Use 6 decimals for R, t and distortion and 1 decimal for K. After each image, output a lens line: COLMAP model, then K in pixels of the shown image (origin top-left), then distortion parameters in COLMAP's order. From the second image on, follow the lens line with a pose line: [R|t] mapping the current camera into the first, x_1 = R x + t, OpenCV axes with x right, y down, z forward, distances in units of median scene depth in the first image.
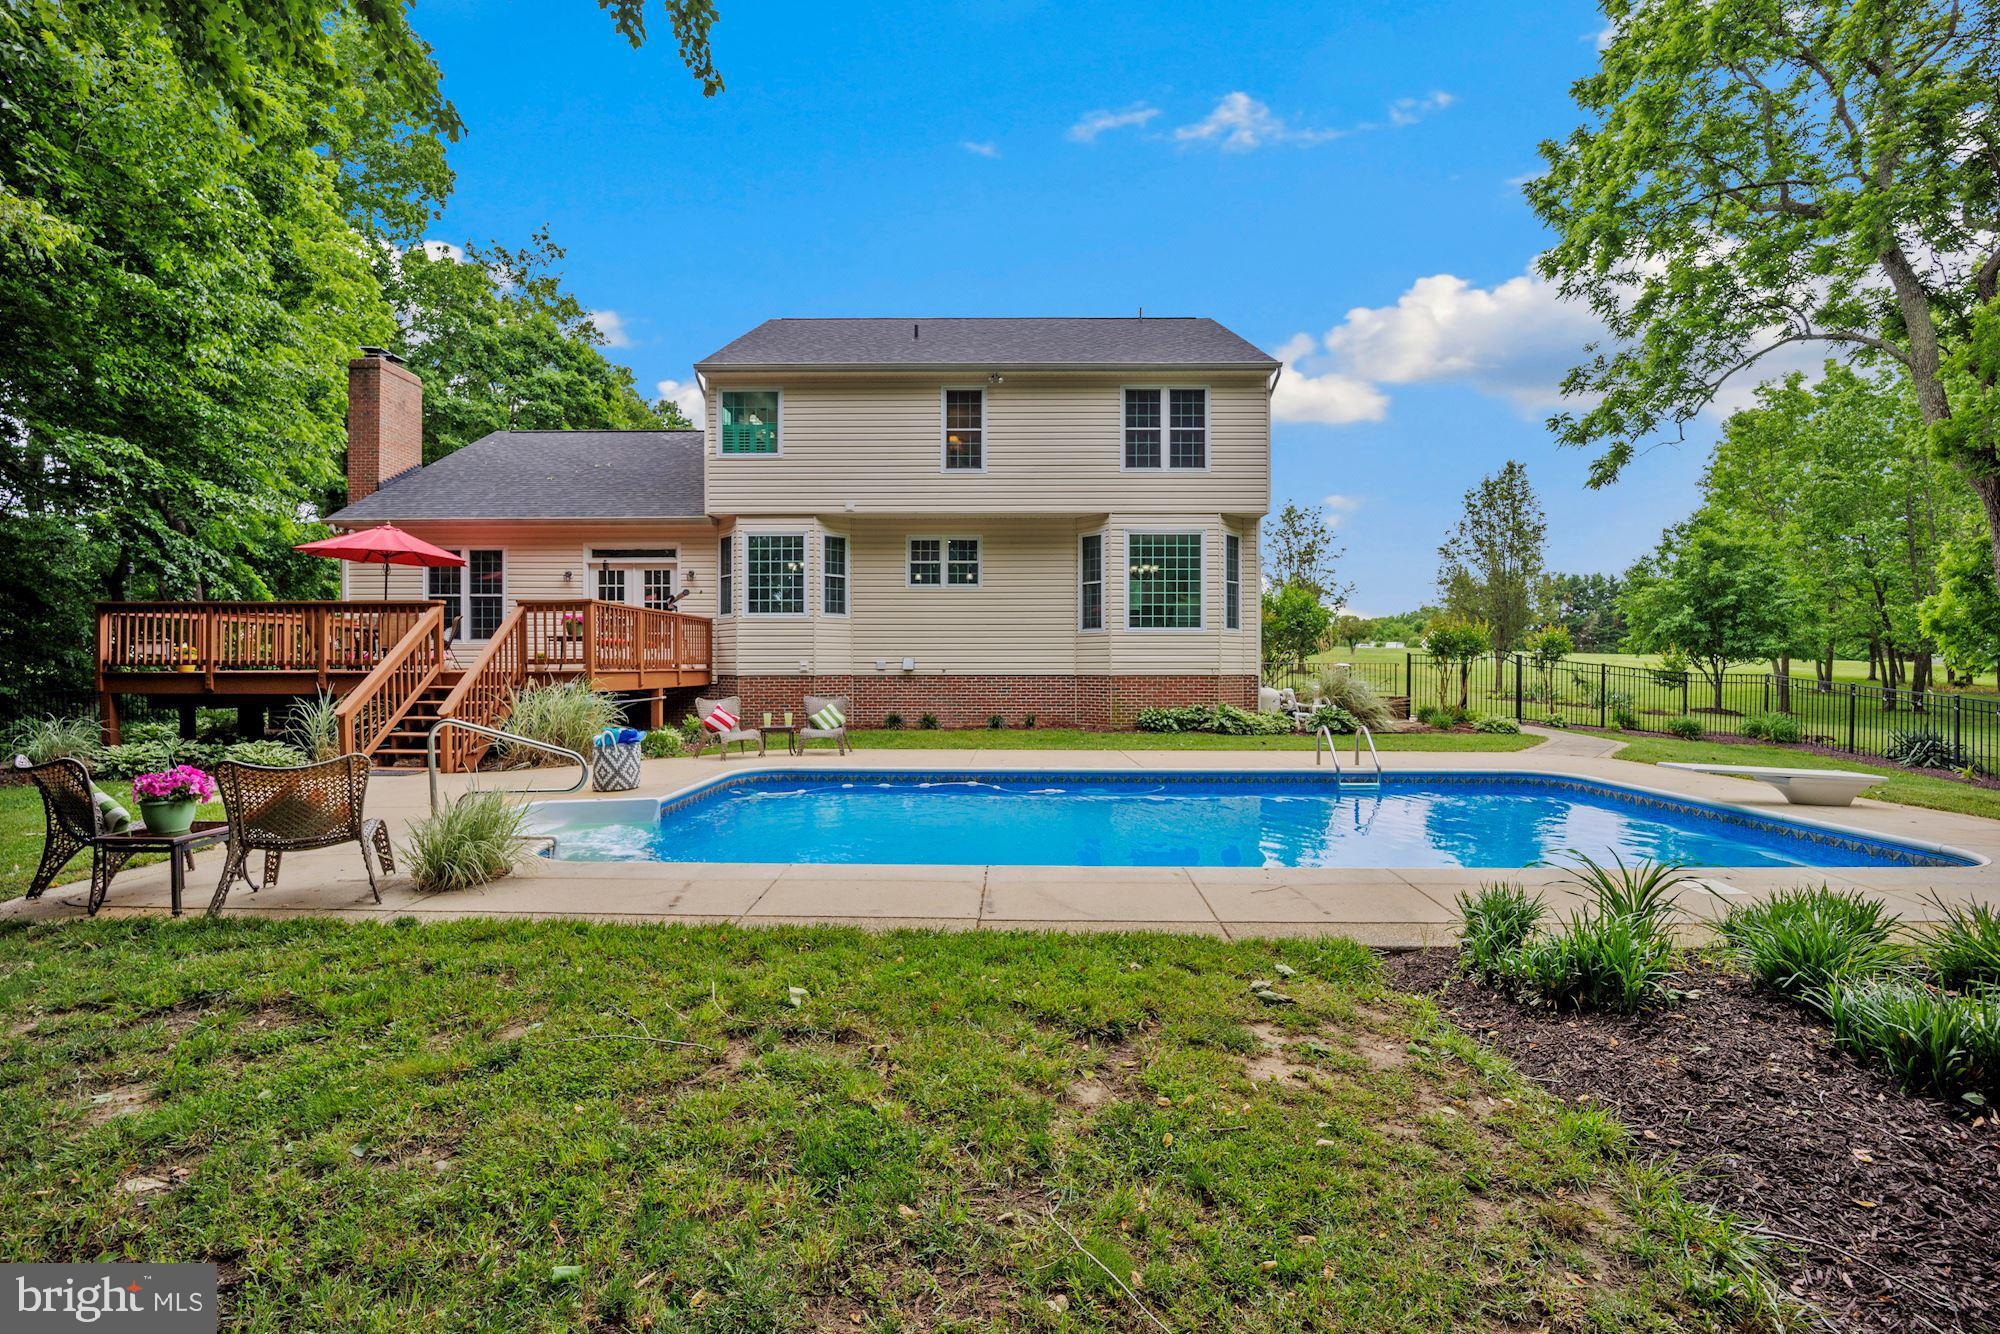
lens RADIAL K [[826.5, 0, 1002.8], [0, 826.5, 668.8], [0, 0, 1]] dist [-0.020663, -0.001585]
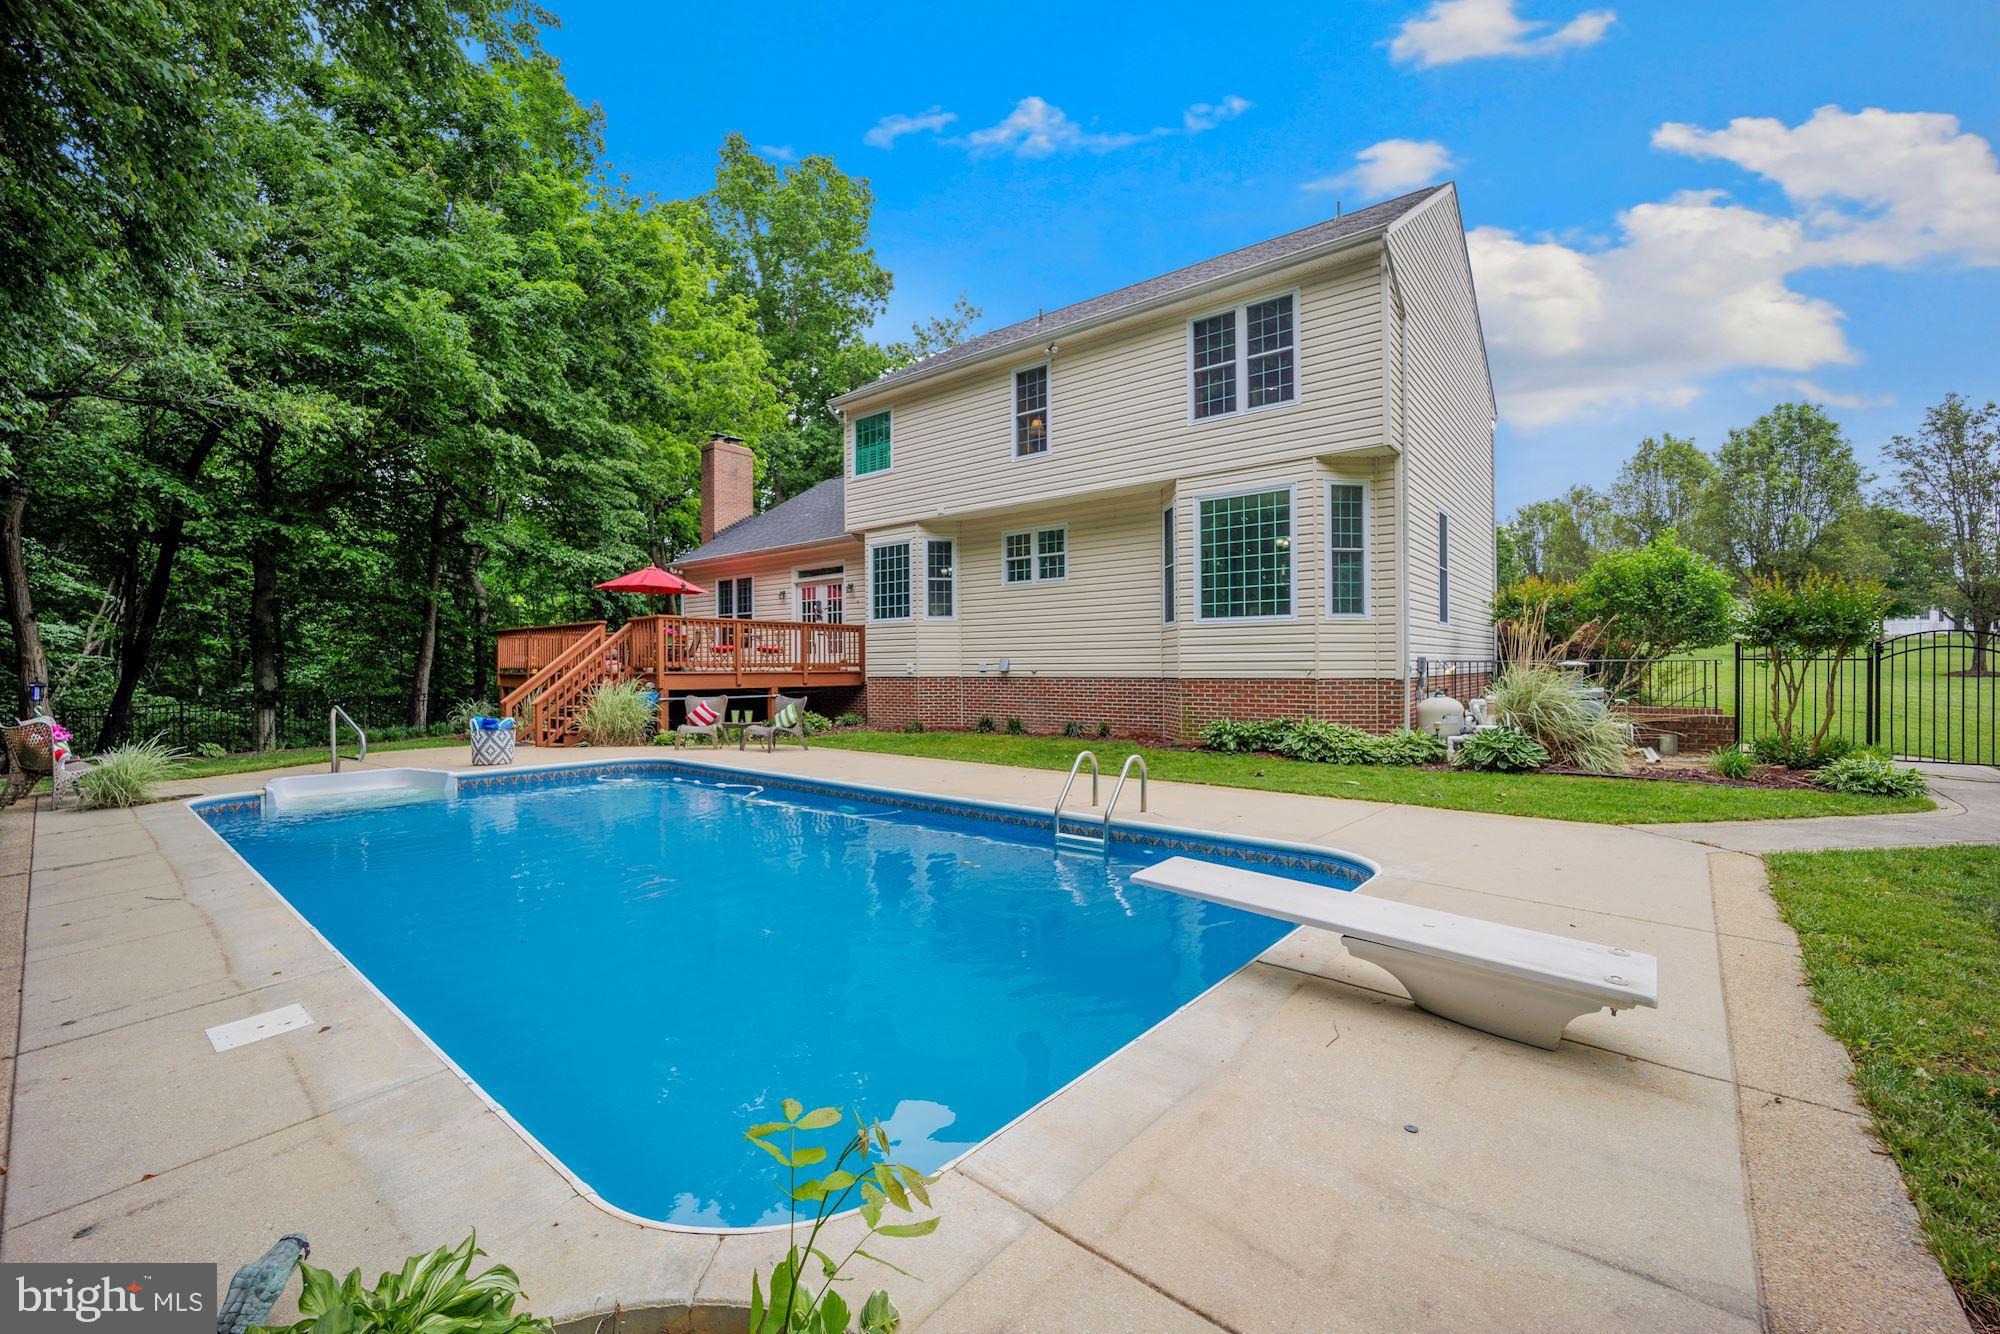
lens RADIAL K [[826.5, 0, 1007.7], [0, 826.5, 663.8], [0, 0, 1]] dist [-0.020663, -0.001585]
pose [[0.775880, -0.005491, -0.630856, 0.510075], [0.001030, 0.999972, -0.007437, -0.000473], [0.630879, 0.005121, 0.775864, 0.264016]]
